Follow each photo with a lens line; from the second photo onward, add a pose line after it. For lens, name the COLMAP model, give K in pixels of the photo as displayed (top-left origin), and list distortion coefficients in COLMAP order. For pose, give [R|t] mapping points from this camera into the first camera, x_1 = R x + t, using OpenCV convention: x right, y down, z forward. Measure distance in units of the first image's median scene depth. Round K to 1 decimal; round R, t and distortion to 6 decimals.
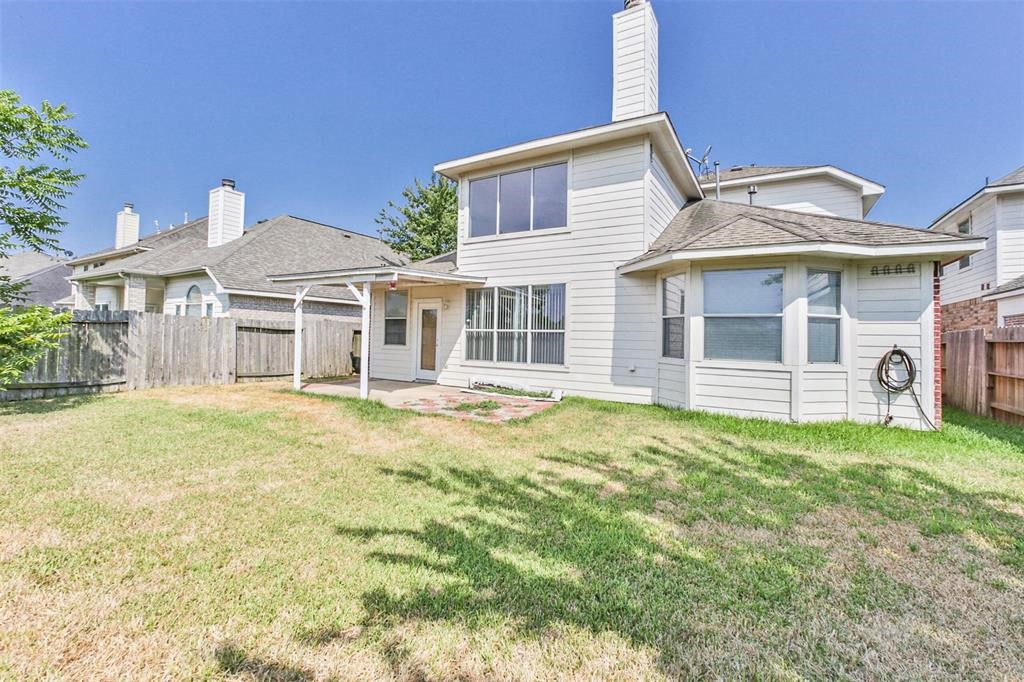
lens RADIAL K [[434.0, 0, 511.4], [0, 434.0, 335.4], [0, 0, 1]] dist [-0.030252, 0.014620]
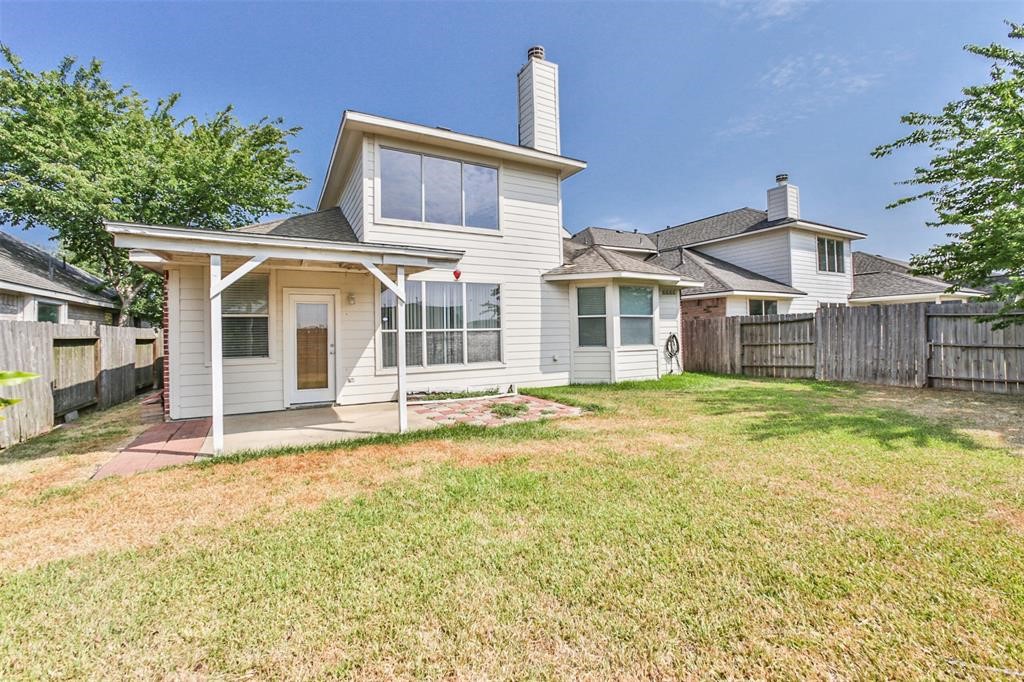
lens RADIAL K [[434.0, 0, 511.4], [0, 434.0, 335.4], [0, 0, 1]] dist [-0.030252, 0.014620]
pose [[0.512609, -0.032141, 0.858021, -0.811958], [0.028021, 0.999393, 0.020696, -0.016991], [-0.858165, 0.013433, 0.513198, 0.456776]]
